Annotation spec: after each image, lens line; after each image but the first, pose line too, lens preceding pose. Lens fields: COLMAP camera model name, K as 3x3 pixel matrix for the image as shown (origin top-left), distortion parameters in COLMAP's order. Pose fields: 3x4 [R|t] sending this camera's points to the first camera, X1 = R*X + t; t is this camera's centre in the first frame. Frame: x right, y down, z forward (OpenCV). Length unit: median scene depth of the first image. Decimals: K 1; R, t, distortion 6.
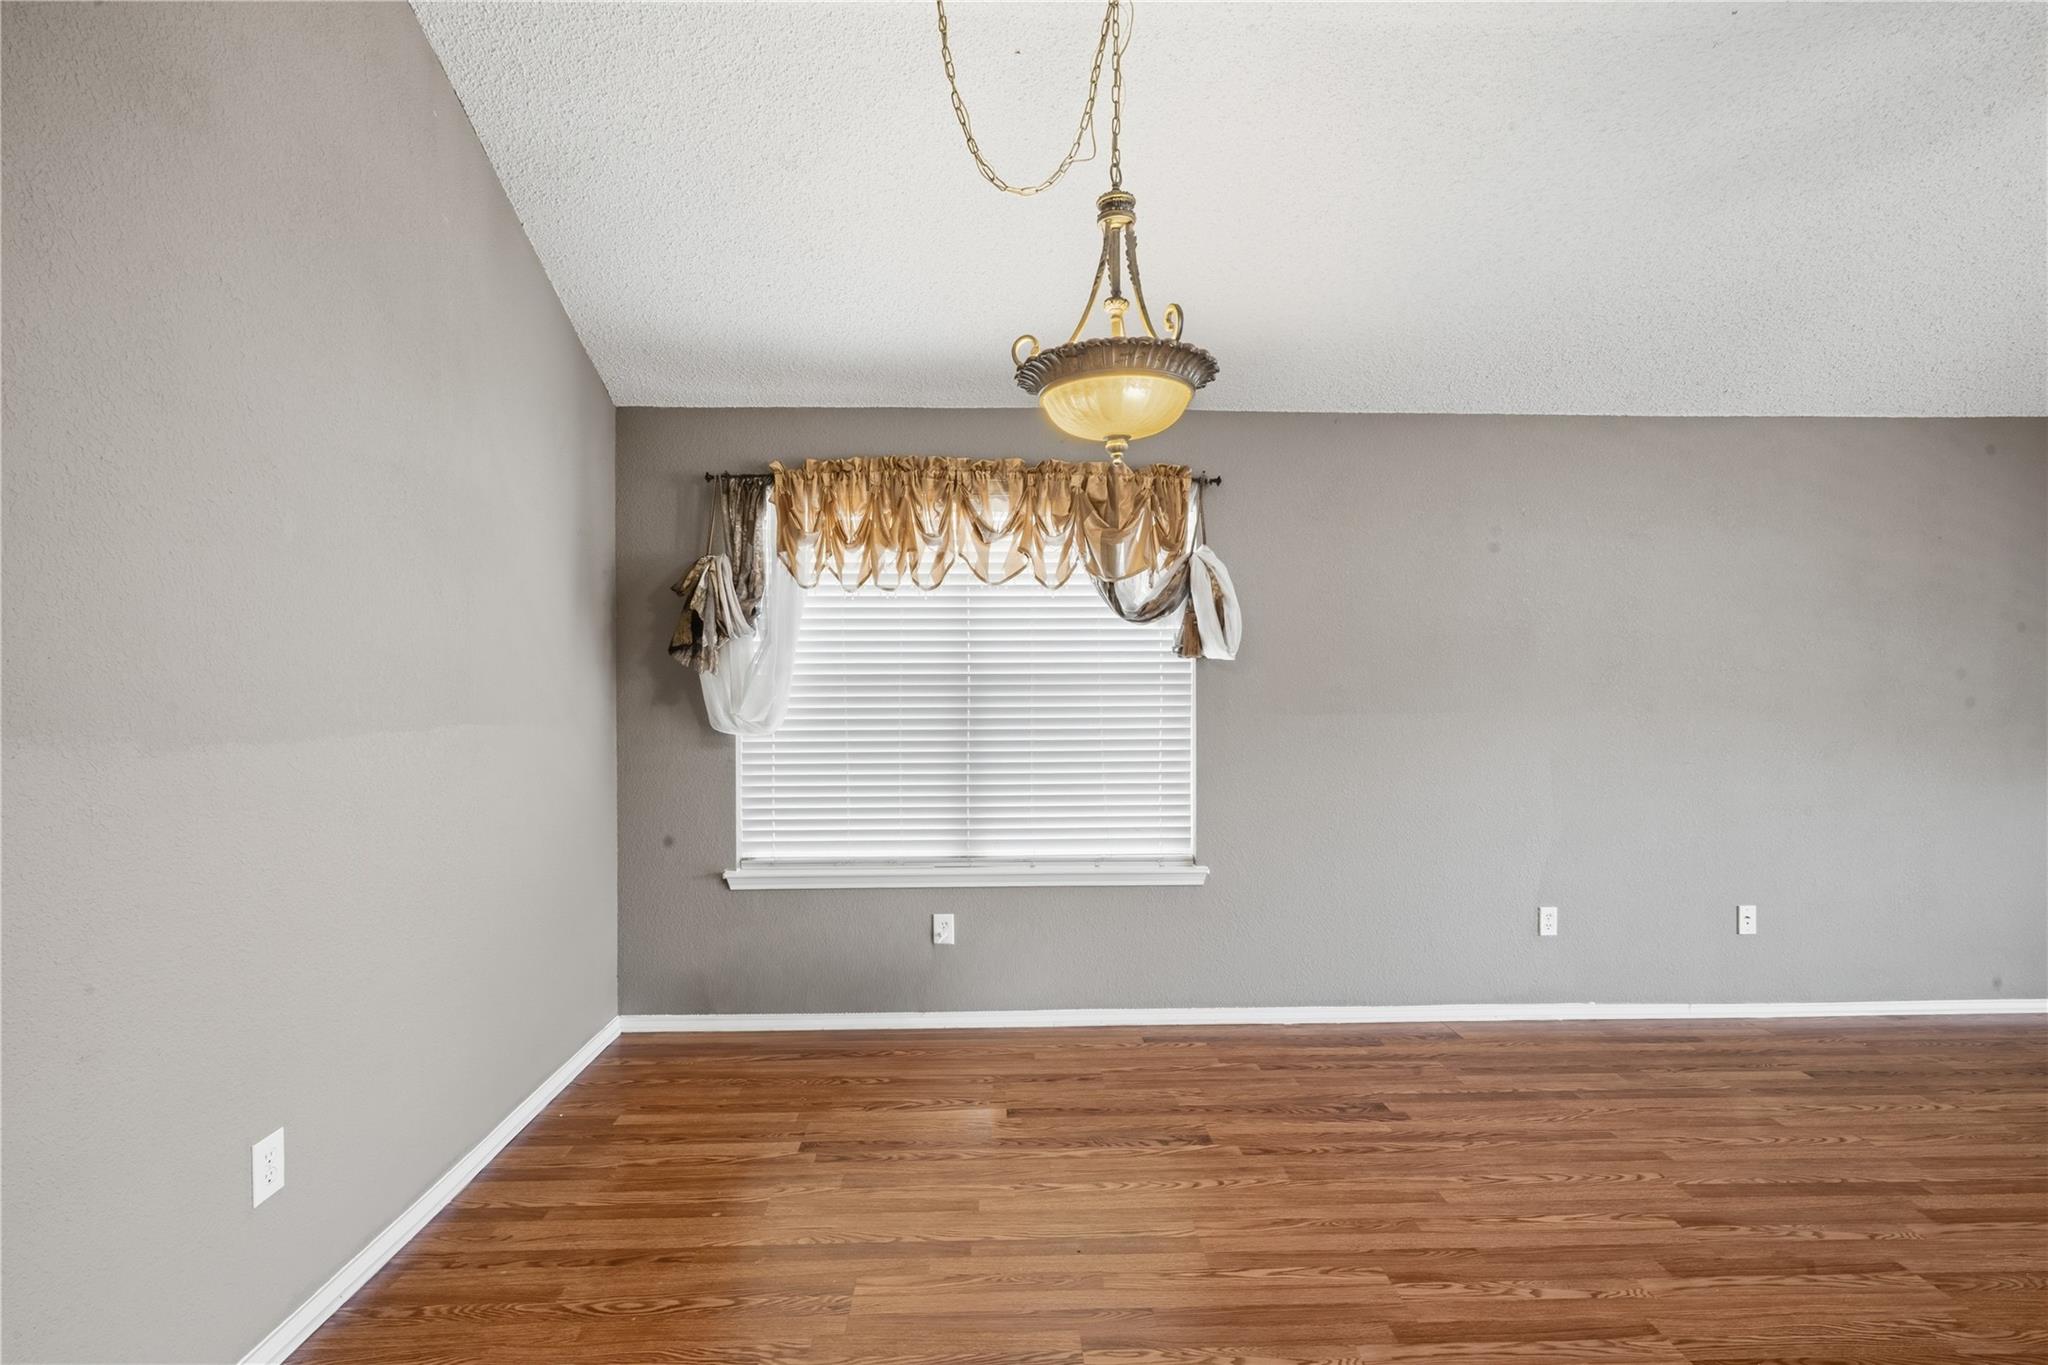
lens RADIAL K [[943.3, 0, 1023.2], [0, 943.3, 683.5], [0, 0, 1]] dist [0.001895, 0.002425]
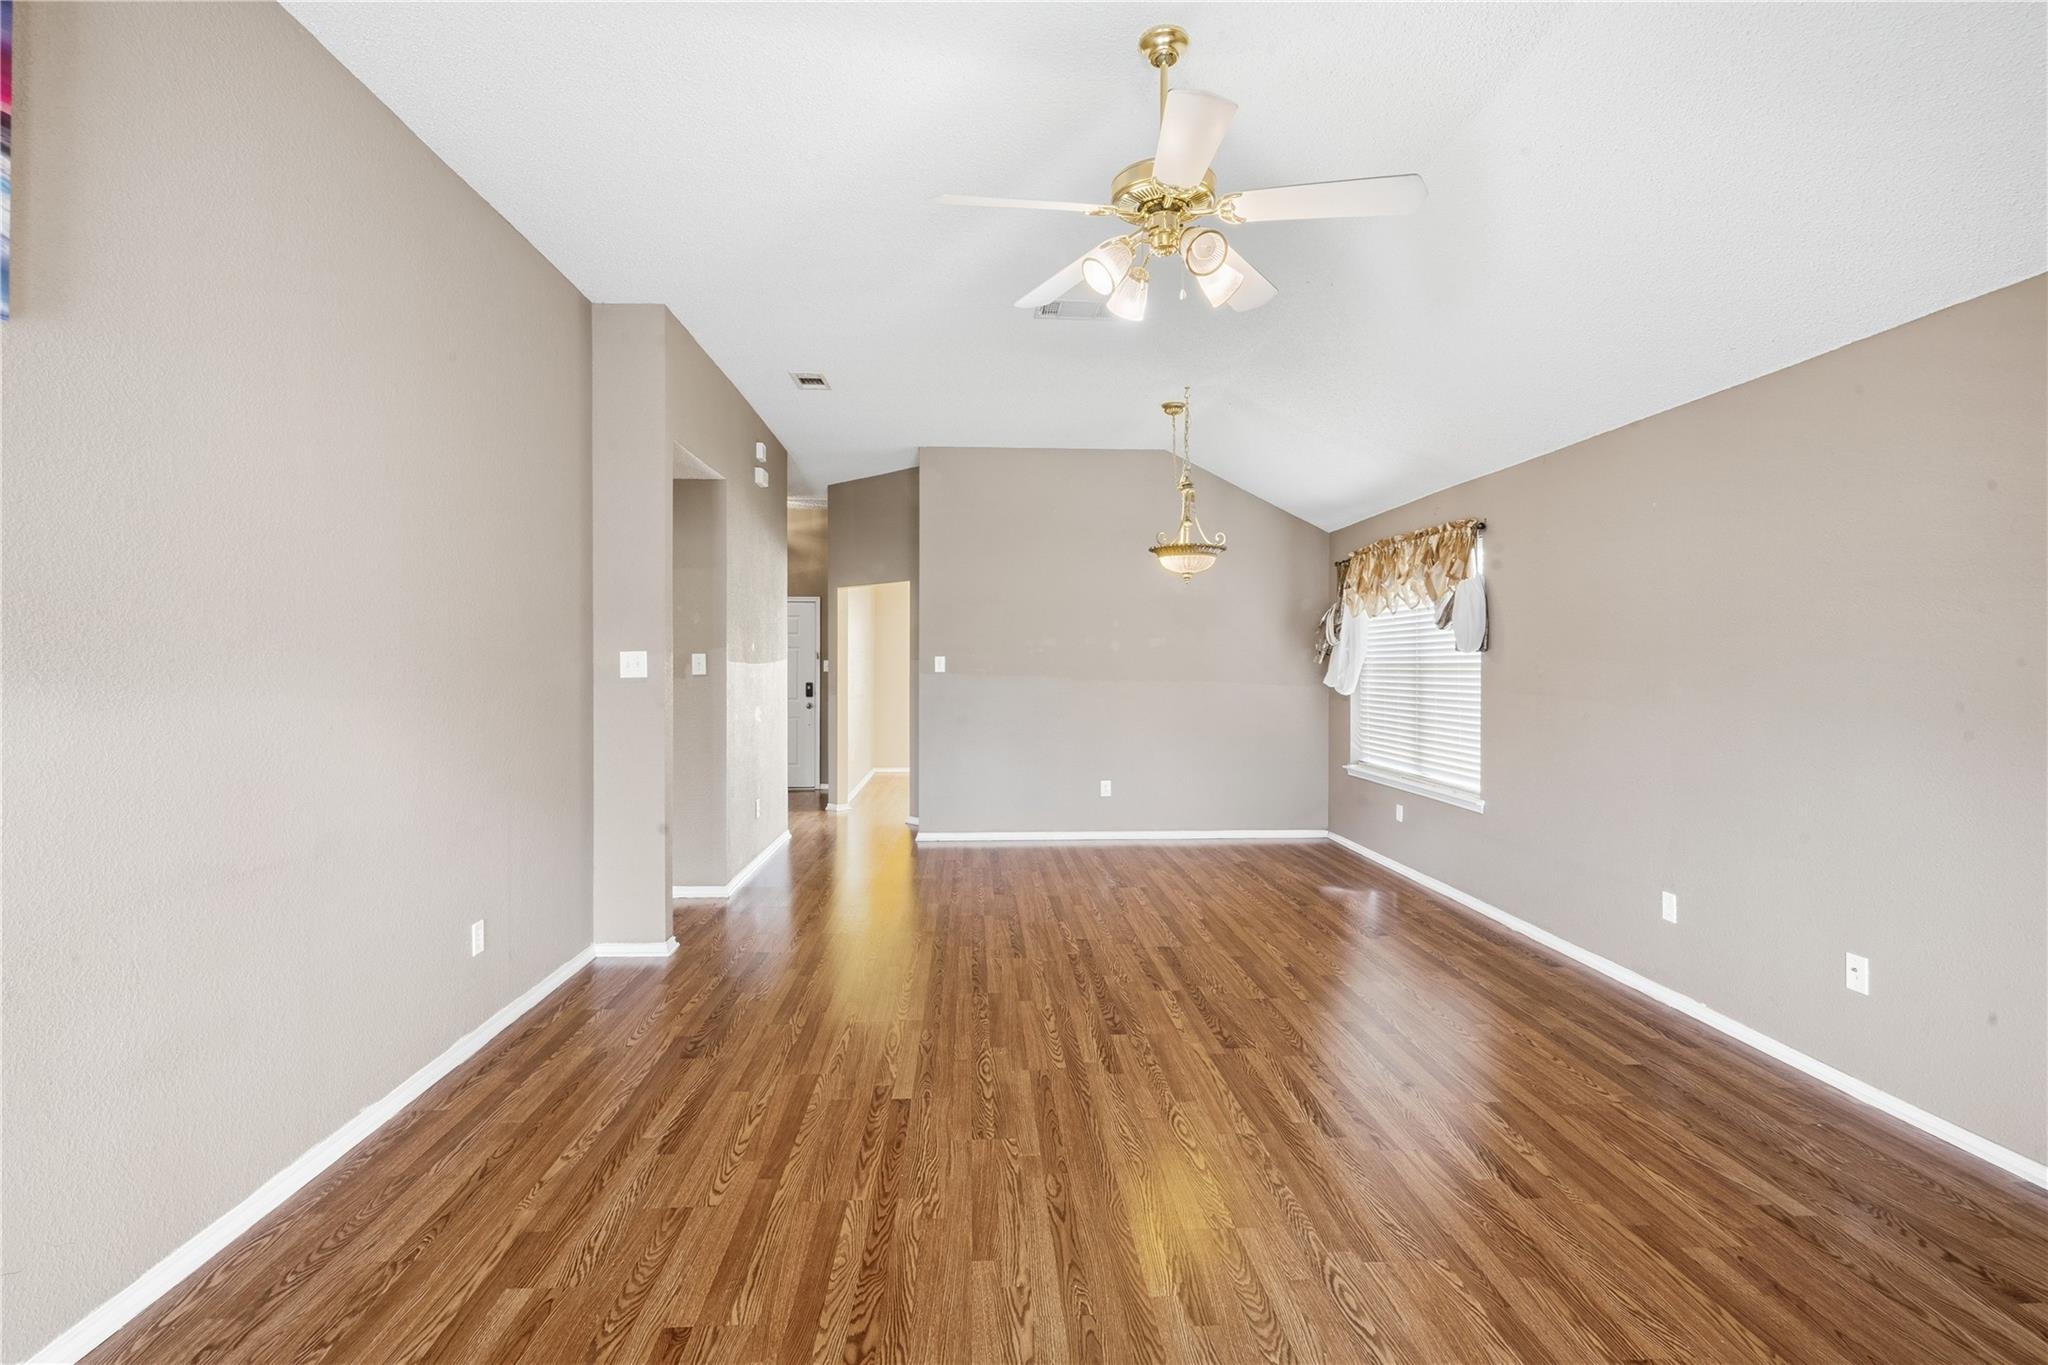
lens RADIAL K [[943.3, 0, 1015.8], [0, 943.3, 662.5], [0, 0, 1]] dist [0.001895, 0.002425]
pose [[0.015651, 0.000077, -0.999878, 1.732236], [-0.009182, 0.999958, -0.000066, -0.003865], [0.999835, 0.009182, 0.015651, 0.314939]]
